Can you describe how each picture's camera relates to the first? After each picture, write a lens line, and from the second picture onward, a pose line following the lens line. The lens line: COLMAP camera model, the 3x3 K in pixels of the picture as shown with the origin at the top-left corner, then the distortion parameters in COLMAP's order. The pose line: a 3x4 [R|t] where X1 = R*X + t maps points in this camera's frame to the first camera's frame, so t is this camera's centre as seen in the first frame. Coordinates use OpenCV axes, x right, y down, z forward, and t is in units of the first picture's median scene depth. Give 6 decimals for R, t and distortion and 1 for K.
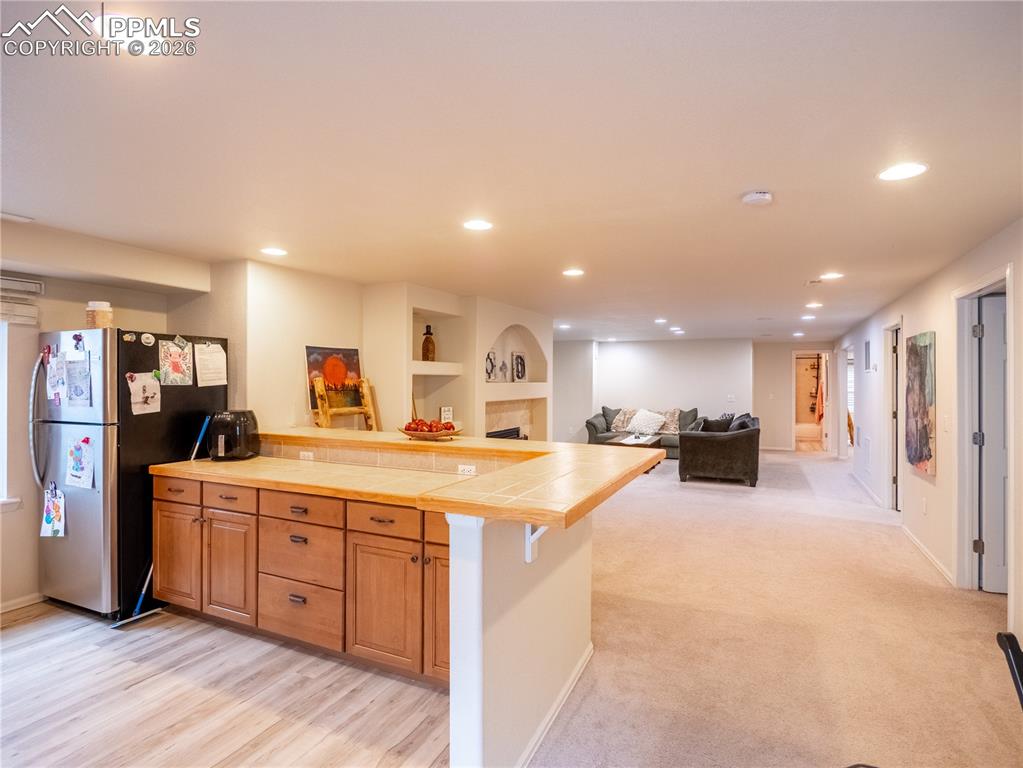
lens RADIAL K [[539.0, 0, 505.5], [0, 539.0, 383.4], [0, 0, 1]] dist [-0.017659, 0.001524]
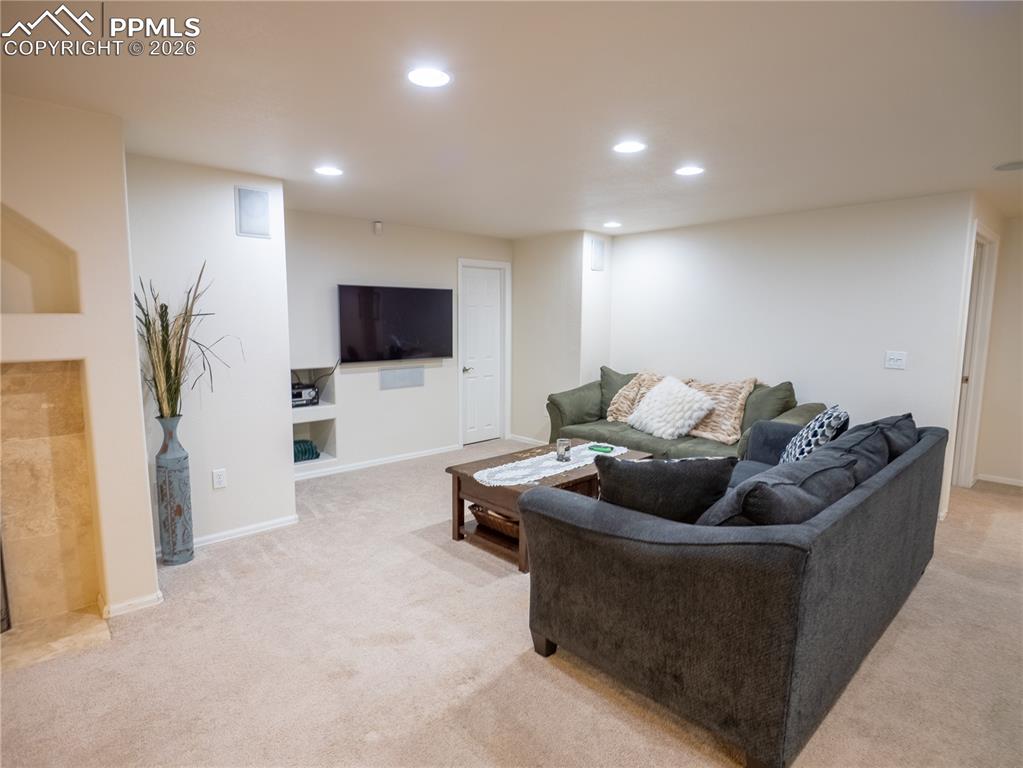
lens RADIAL K [[539.0, 0, 505.5], [0, 539.0, 383.4], [0, 0, 1]] dist [-0.017659, 0.001524]
pose [[0.926693, 0.046369, -0.372947, 0.303157], [-0.003457, 0.993369, 0.114917, 0.000439], [0.375802, -0.105204, 0.920709, 0.535342]]
